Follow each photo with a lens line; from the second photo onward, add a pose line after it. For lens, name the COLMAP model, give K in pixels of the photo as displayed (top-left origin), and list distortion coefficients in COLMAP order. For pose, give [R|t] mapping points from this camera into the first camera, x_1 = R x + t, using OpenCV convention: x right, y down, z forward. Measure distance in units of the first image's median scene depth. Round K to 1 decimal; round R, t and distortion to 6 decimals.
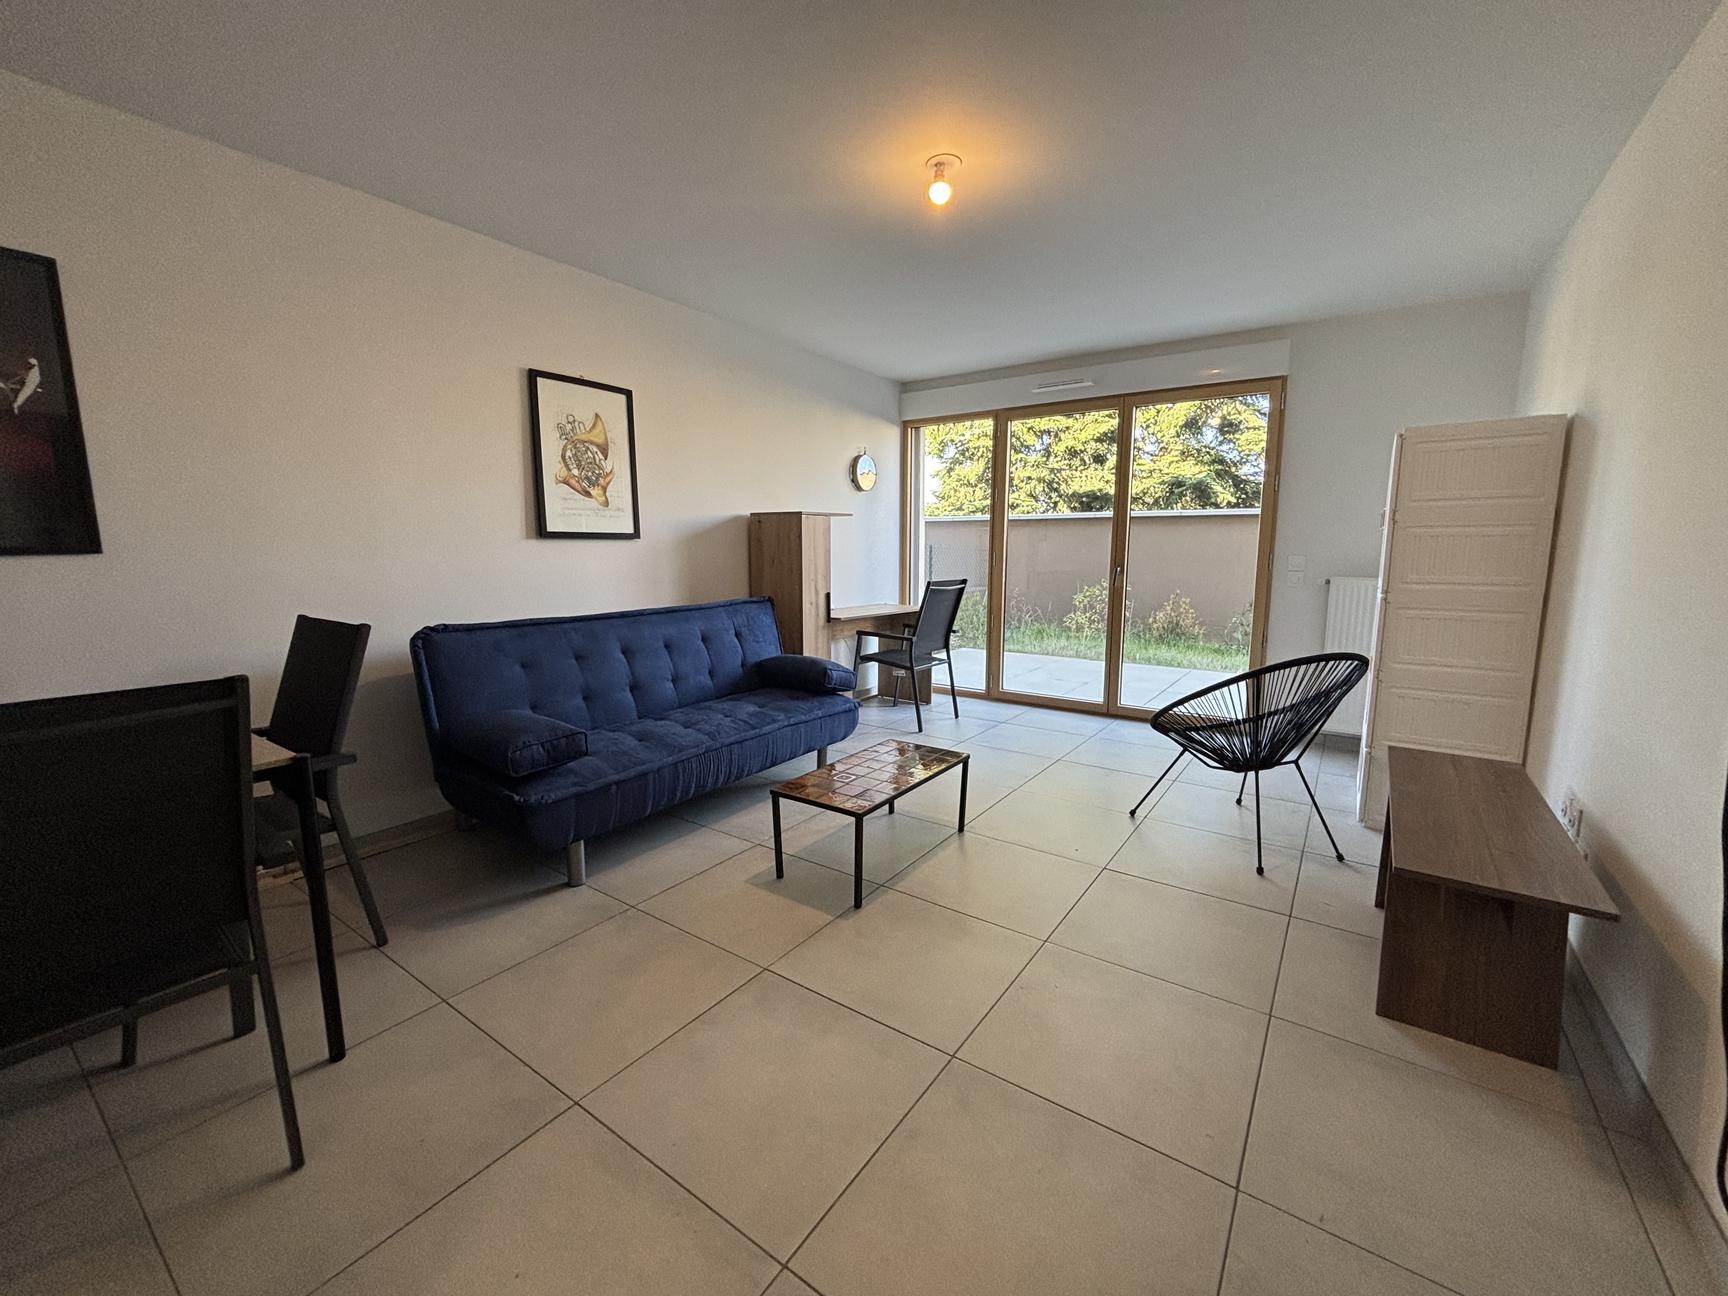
lens RADIAL K [[697.0, 0, 854.0], [0, 697.0, 644.5], [0, 0, 1]] dist [-0.000079, -0.000338]
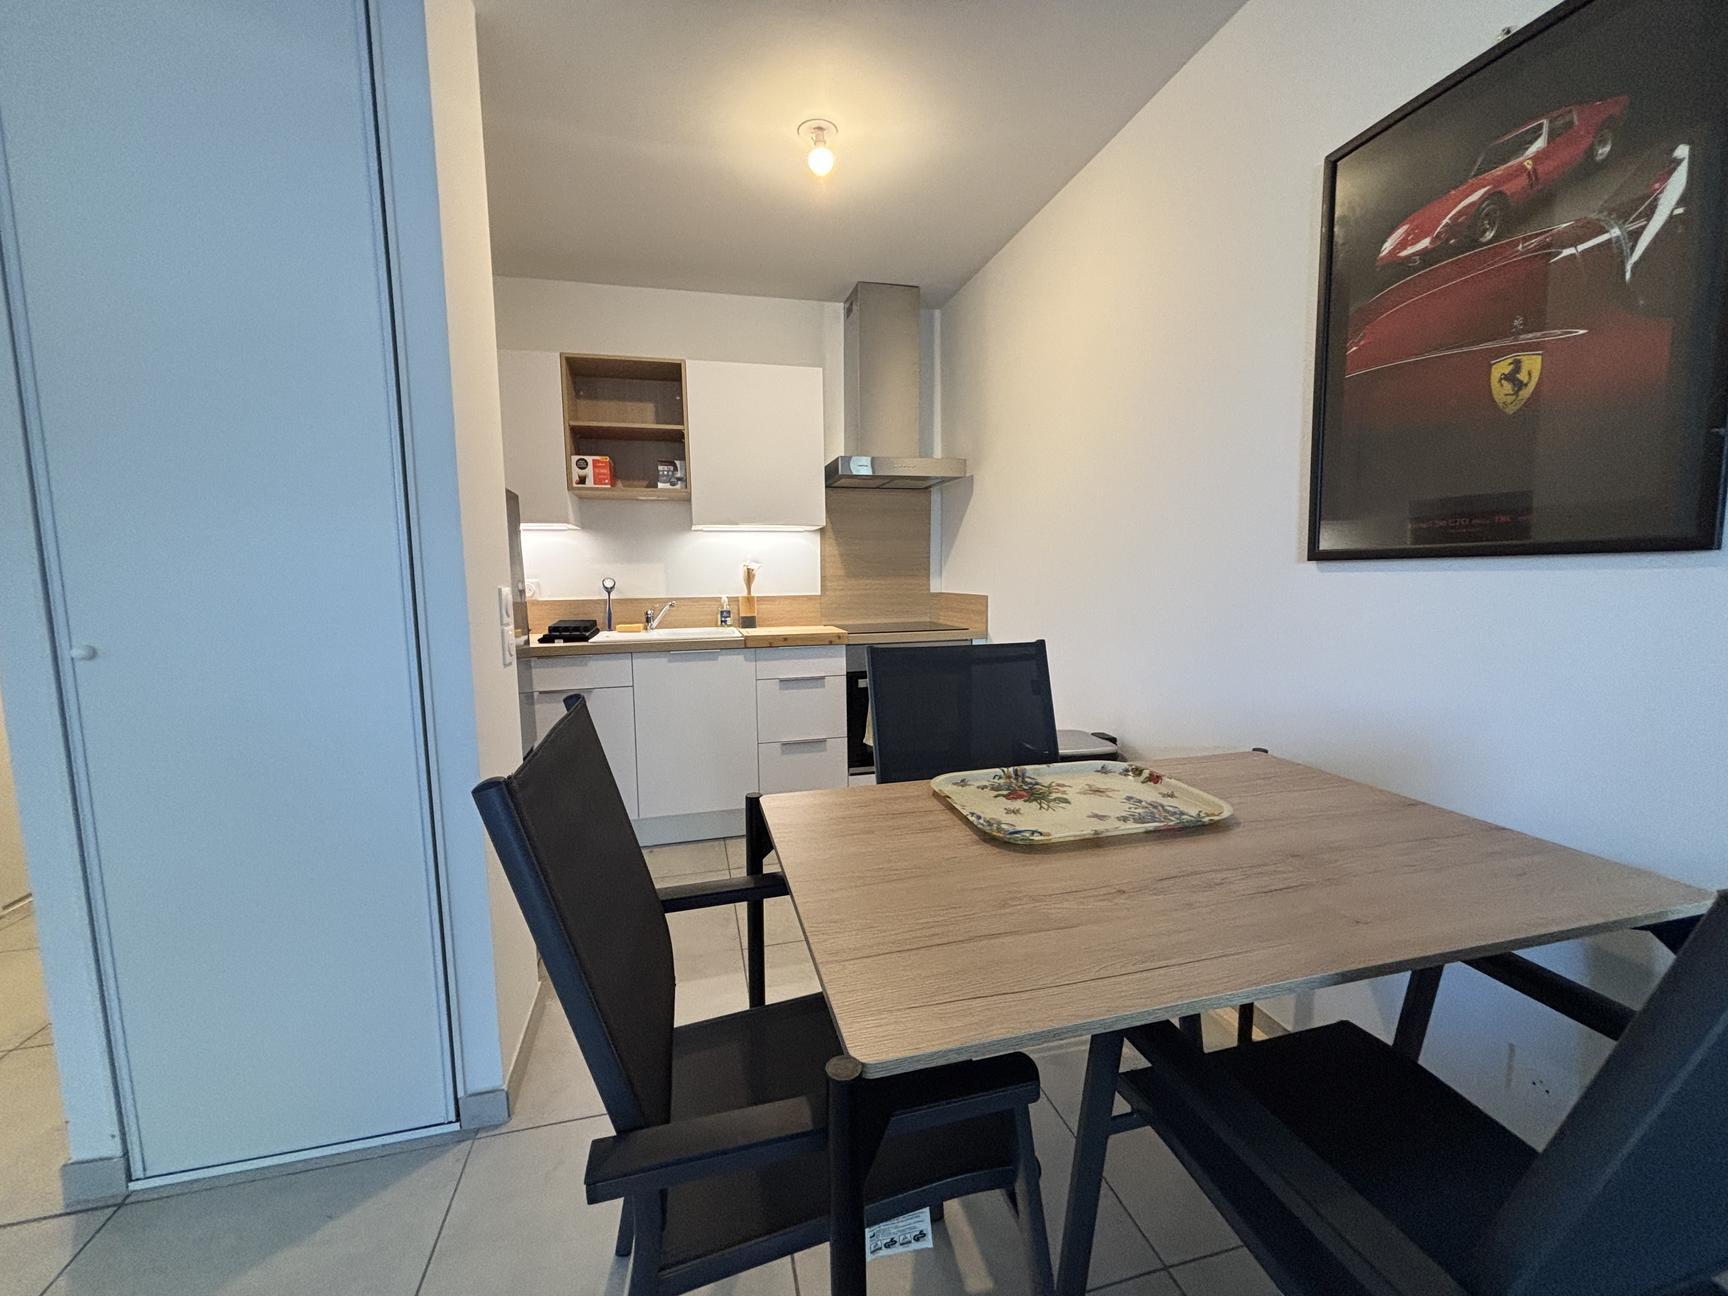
lens RADIAL K [[697.0, 0, 854.0], [0, 697.0, 644.5], [0, 0, 1]] dist [-0.000079, -0.000338]
pose [[-0.655293, 0.093403, -0.749577, -0.241158], [-0.087910, 0.976153, 0.198489, -0.069853], [0.750242, 0.195963, -0.631455, 0.547275]]
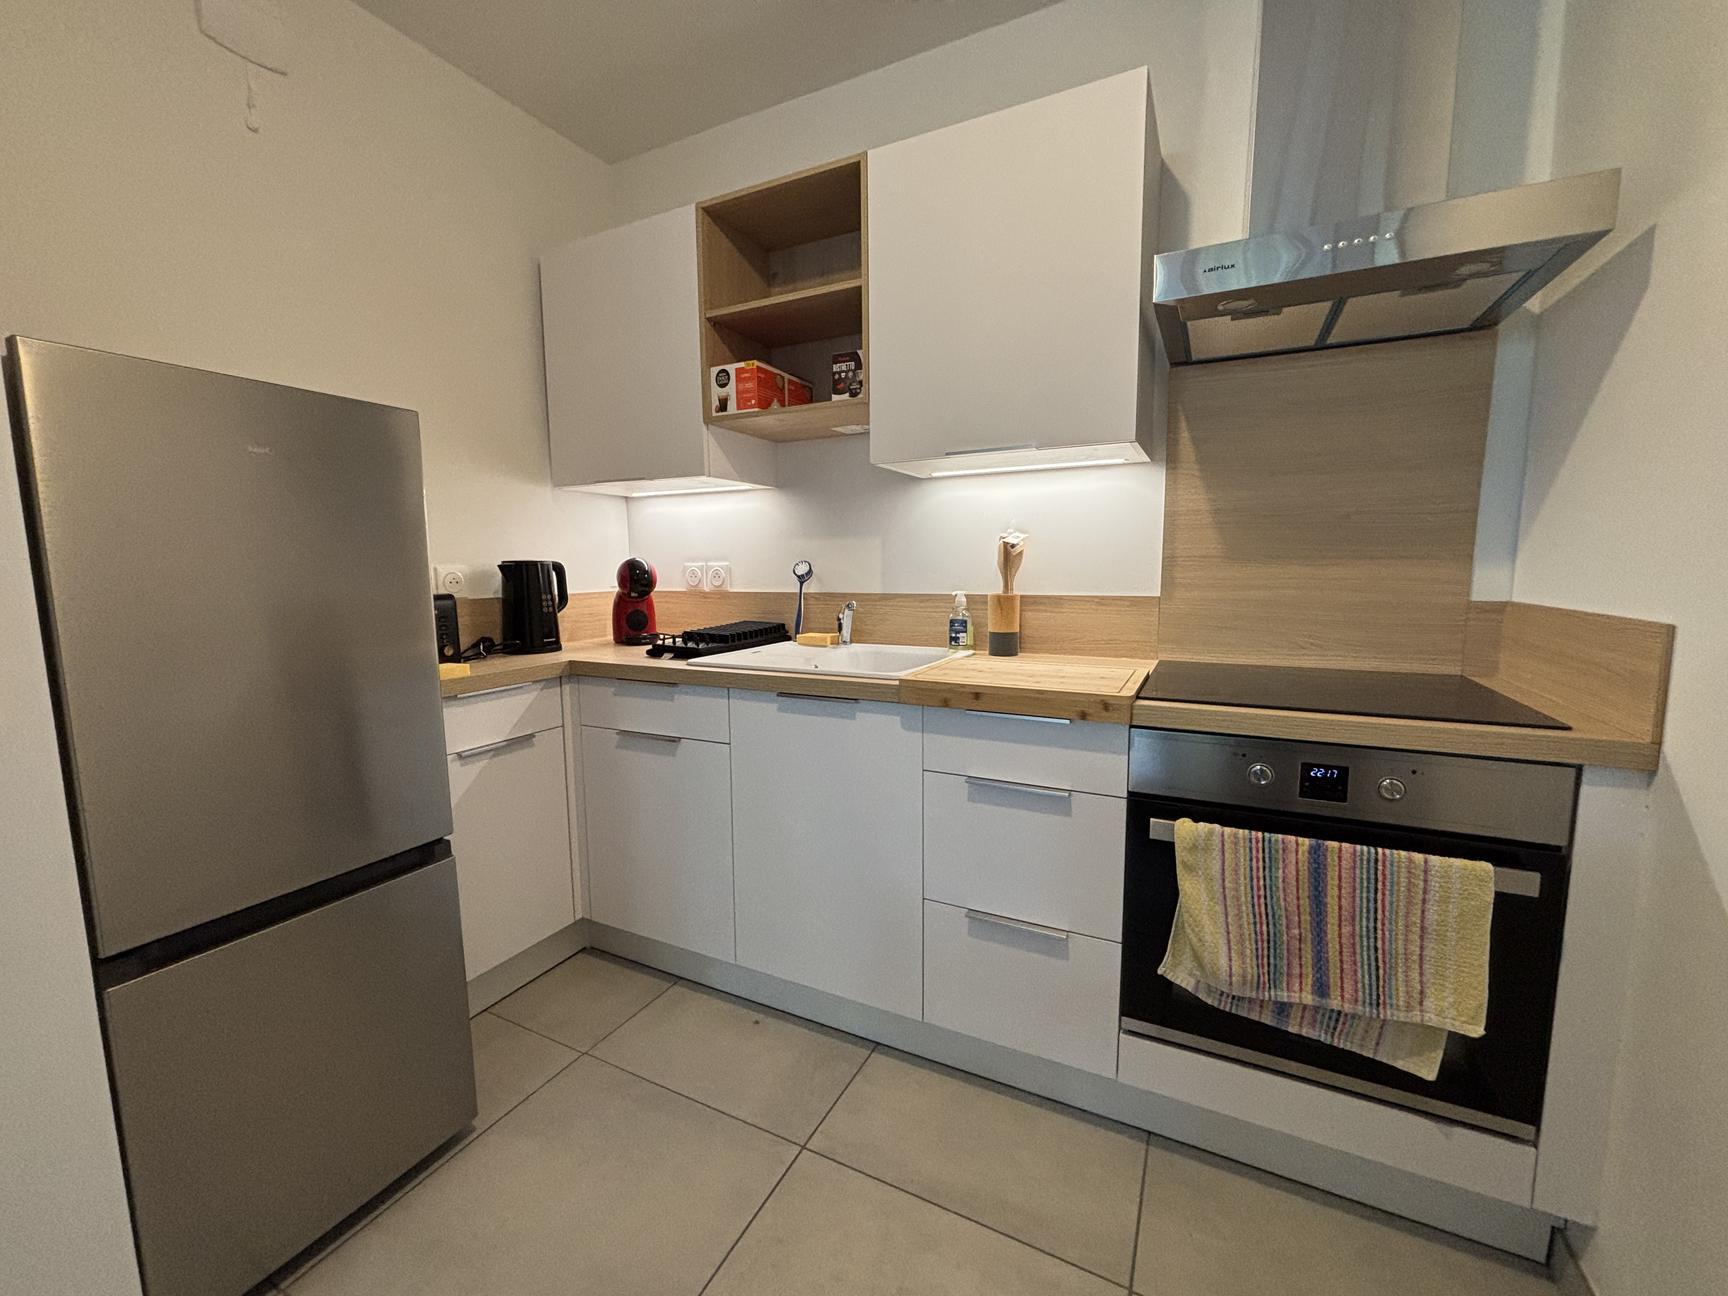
lens RADIAL K [[697.0, 0, 854.0], [0, 697.0, 644.5], [0, 0, 1]] dist [-0.000079, -0.000338]
pose [[-0.989447, 0.031694, -0.141387, -0.731717], [-0.004449, 0.968679, 0.248276, -0.018779], [0.144827, 0.246285, -0.958316, 0.281566]]
